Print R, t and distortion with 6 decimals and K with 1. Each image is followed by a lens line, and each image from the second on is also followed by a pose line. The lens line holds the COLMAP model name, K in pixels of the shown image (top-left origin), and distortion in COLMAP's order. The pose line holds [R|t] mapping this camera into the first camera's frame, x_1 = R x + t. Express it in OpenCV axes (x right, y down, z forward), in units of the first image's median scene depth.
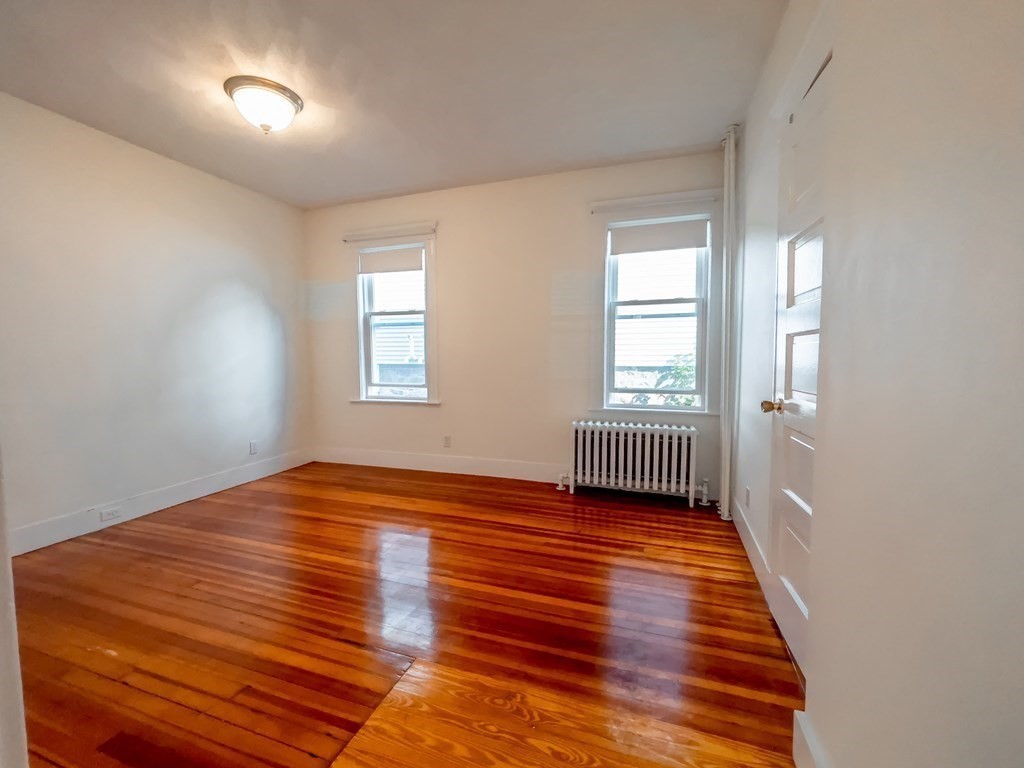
lens RADIAL K [[428.3, 0, 509.2], [0, 428.3, 381.4], [0, 0, 1]] dist [-0.001311, -0.000087]
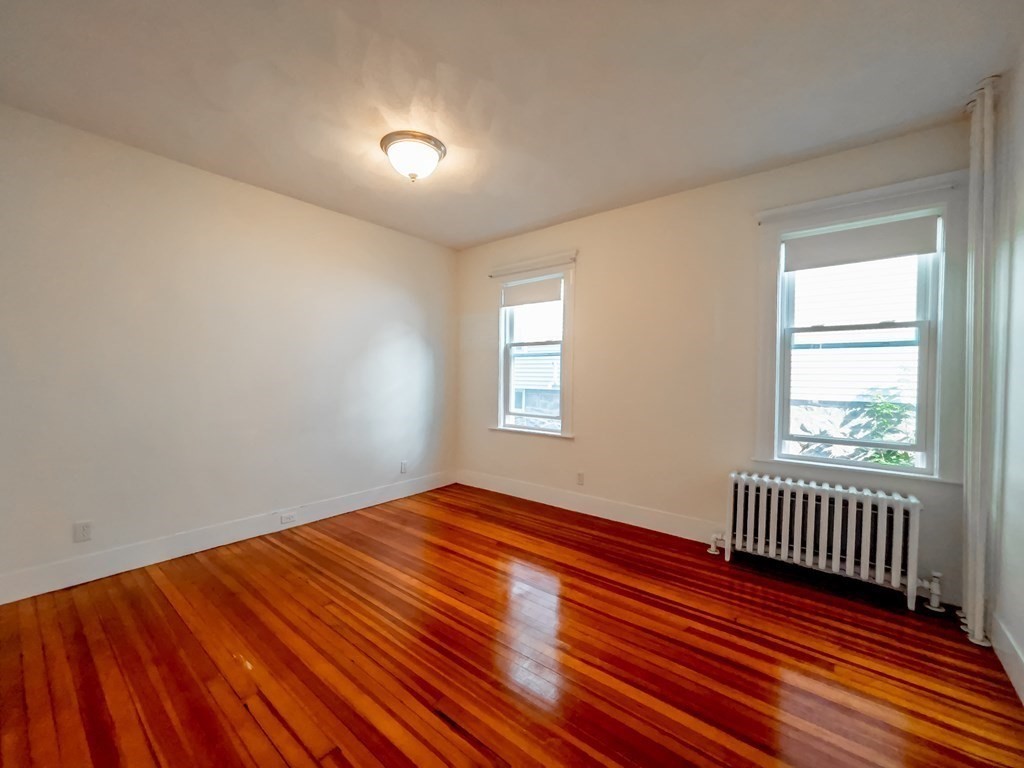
lens RADIAL K [[416.5, 0, 512.3], [0, 416.5, 382.1], [0, 0, 1]] dist [-0.001601, -0.000081]
pose [[0.941498, 0.022074, -0.336294, 0.019520], [-0.039231, 0.998247, -0.044308, -0.030517], [0.334727, 0.054909, 0.940714, 0.094621]]
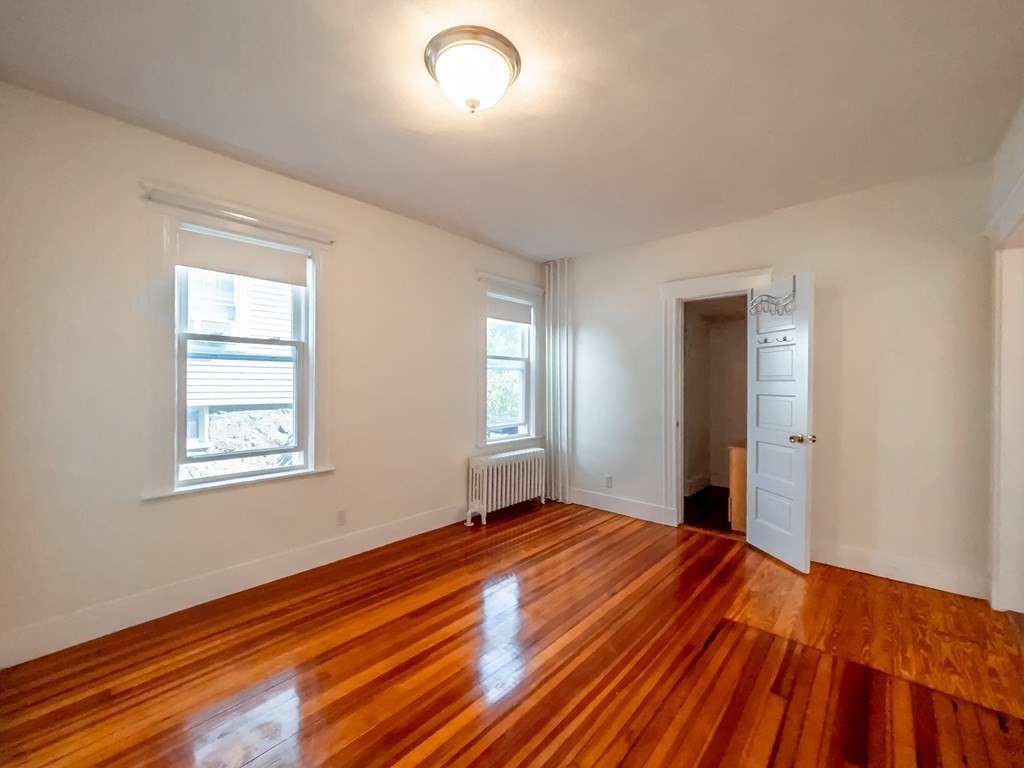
lens RADIAL K [[417.2, 0, 517.0], [0, 417.2, 384.2], [0, 0, 1]] dist [0.002961, 0.000626]
pose [[0.383735, 0.004180, 0.923434, -0.864449], [0.051231, 0.998353, -0.025809, -0.073722], [-0.922021, 0.057212, 0.382889, 0.502104]]
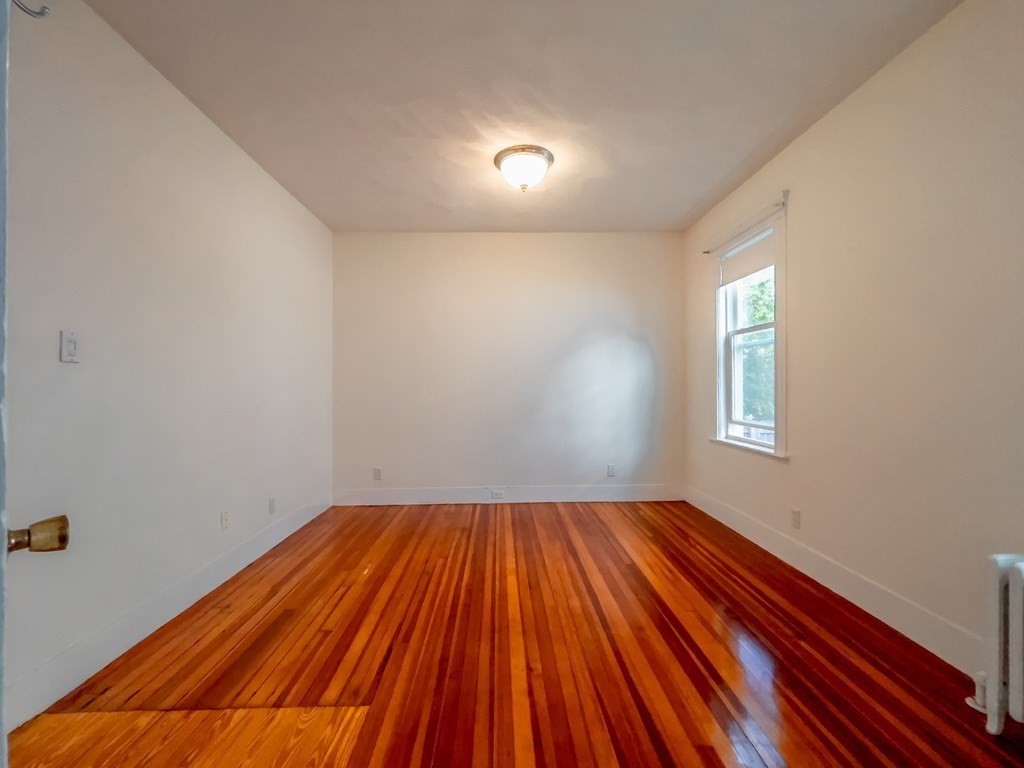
lens RADIAL K [[436.8, 0, 512.8], [0, 436.8, 381.3], [0, 0, 1]] dist [-0.001219, -0.000054]
pose [[0.359840, 0.000016, -0.933014, 0.374279], [-0.060758, 0.997878, -0.023415, -0.030261], [0.931034, 0.065114, 0.359077, 0.427632]]
